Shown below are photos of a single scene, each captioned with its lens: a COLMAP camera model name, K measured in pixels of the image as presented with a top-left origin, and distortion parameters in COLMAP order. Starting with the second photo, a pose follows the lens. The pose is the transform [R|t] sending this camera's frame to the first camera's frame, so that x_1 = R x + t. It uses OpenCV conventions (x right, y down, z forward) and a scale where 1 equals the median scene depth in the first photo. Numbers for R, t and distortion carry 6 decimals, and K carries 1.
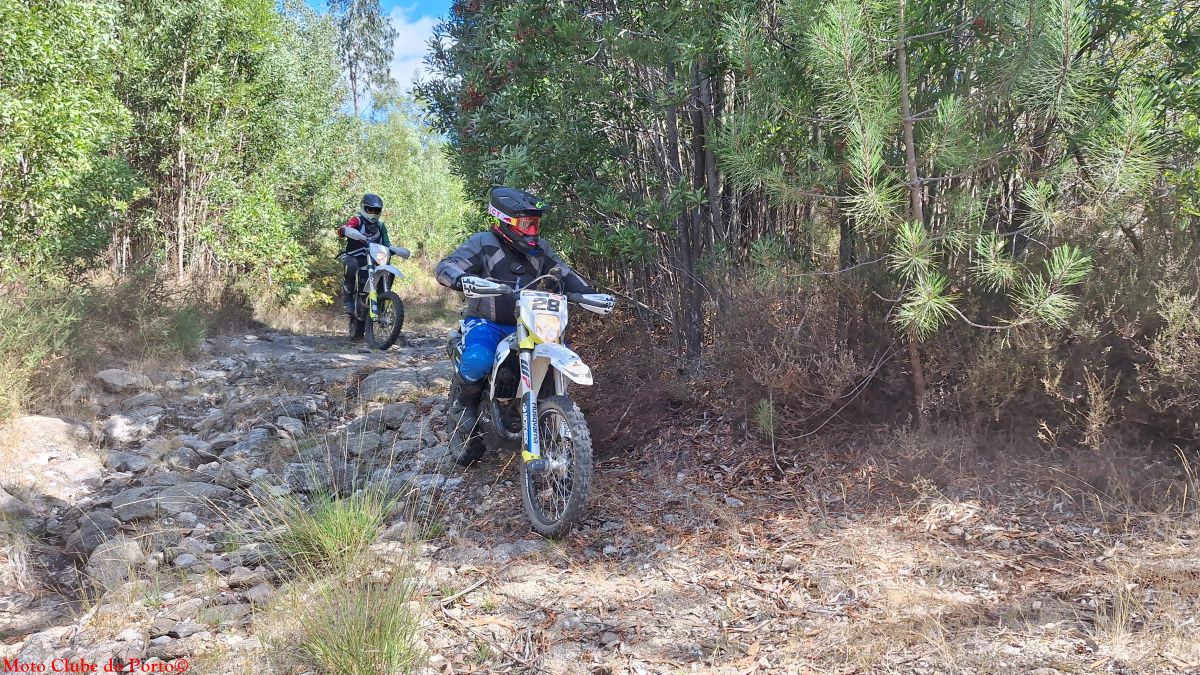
lens RADIAL K [[884.0, 0, 600.0], [0, 884.0, 337.5], [0, 0, 1]] dist [0.085605, -0.108549]
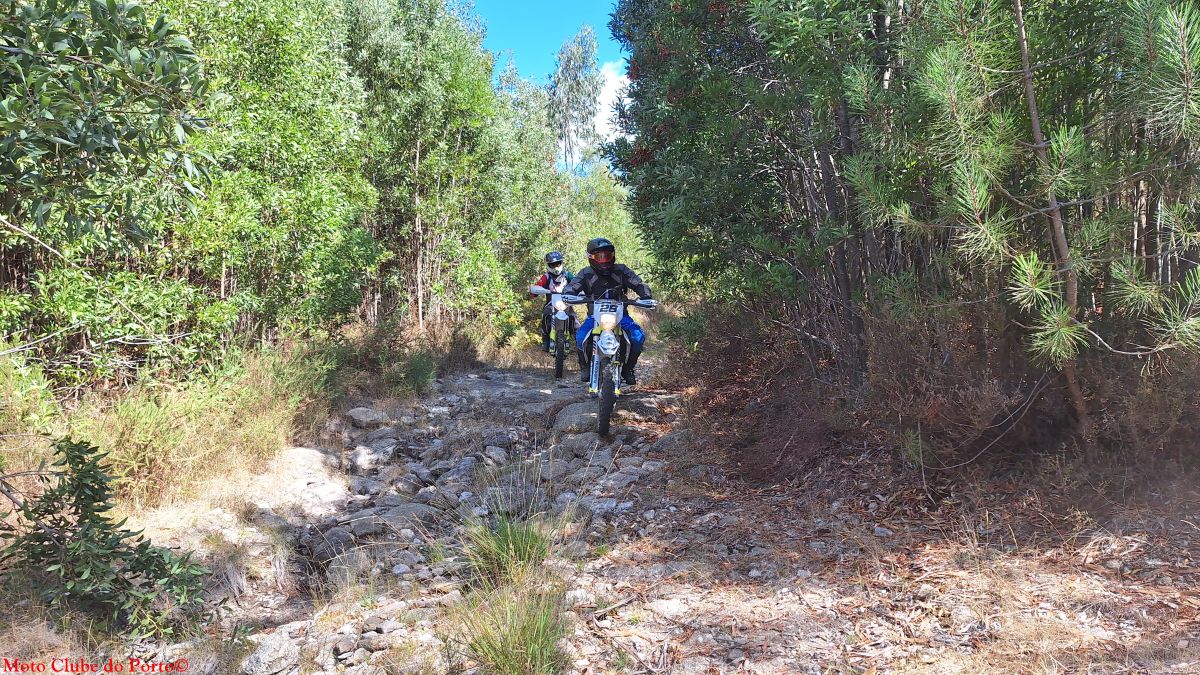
lens RADIAL K [[852.3, 0, 591.2], [0, 852.3, 348.2], [0, 0, 1]] dist [0.101758, -0.133727]
pose [[0.965231, -0.036628, -0.258819, 0.065682], [0.031502, 0.999217, -0.023926, -0.008186], [0.259492, 0.014941, 0.965630, -0.033942]]
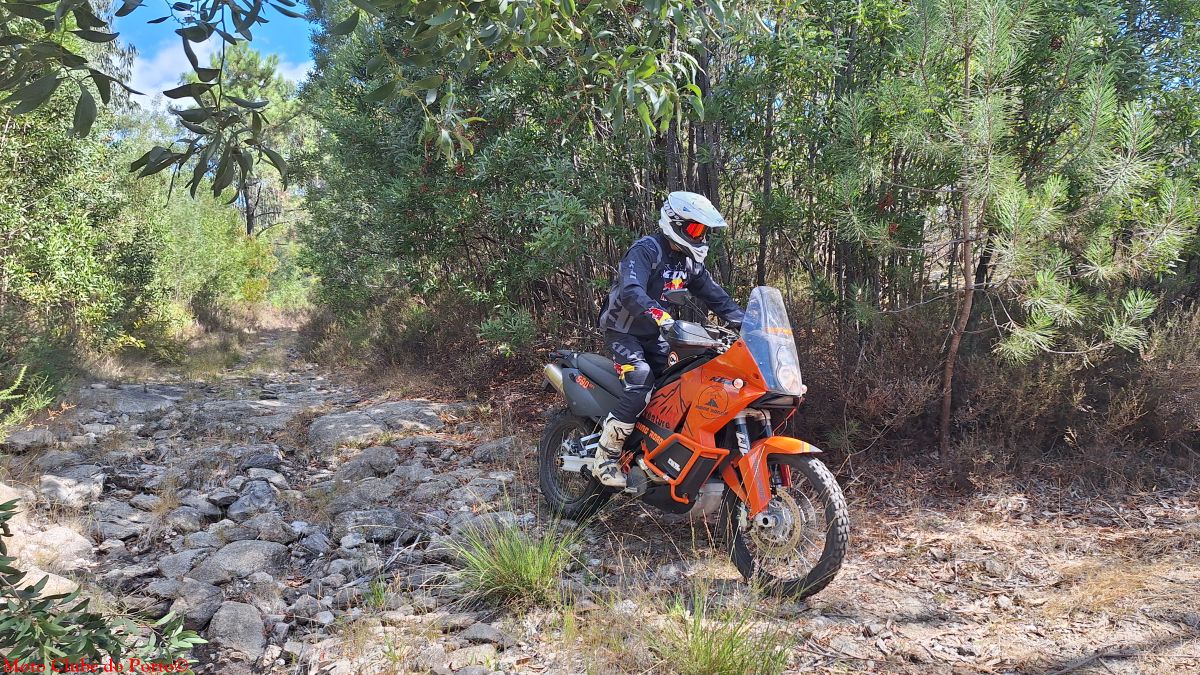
lens RADIAL K [[867.0, 0, 600.0], [0, 867.0, 337.5], [0, 0, 1]] dist [0.093002, -0.116774]
pose [[0.934801, -0.002913, 0.355159, -0.371682], [0.021546, 0.998590, -0.048522, 0.007280], [-0.354517, 0.053011, 0.933546, 0.034615]]
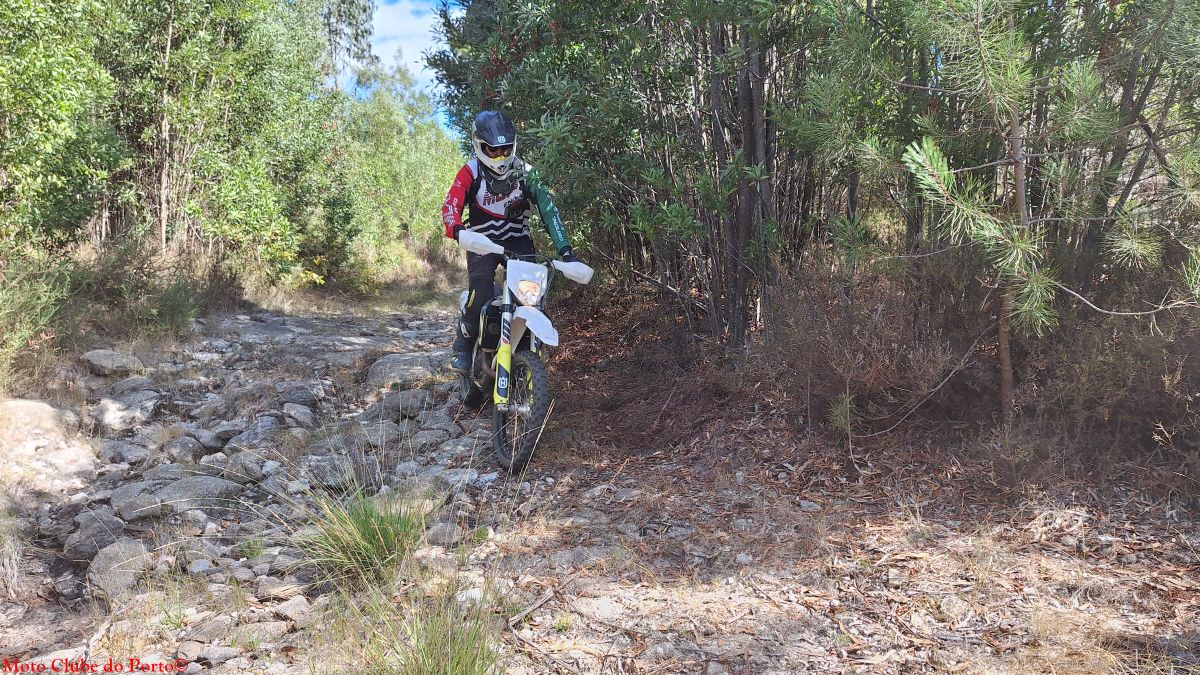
lens RADIAL K [[867.0, 0, 600.0], [0, 867.0, 337.5], [0, 0, 1]] dist [0.093002, -0.116774]
pose [[0.999171, 0.012847, 0.038633, -0.072904], [-0.013505, 0.999767, 0.016822, 0.000153], [-0.038408, -0.017330, 0.999112, 0.080682]]
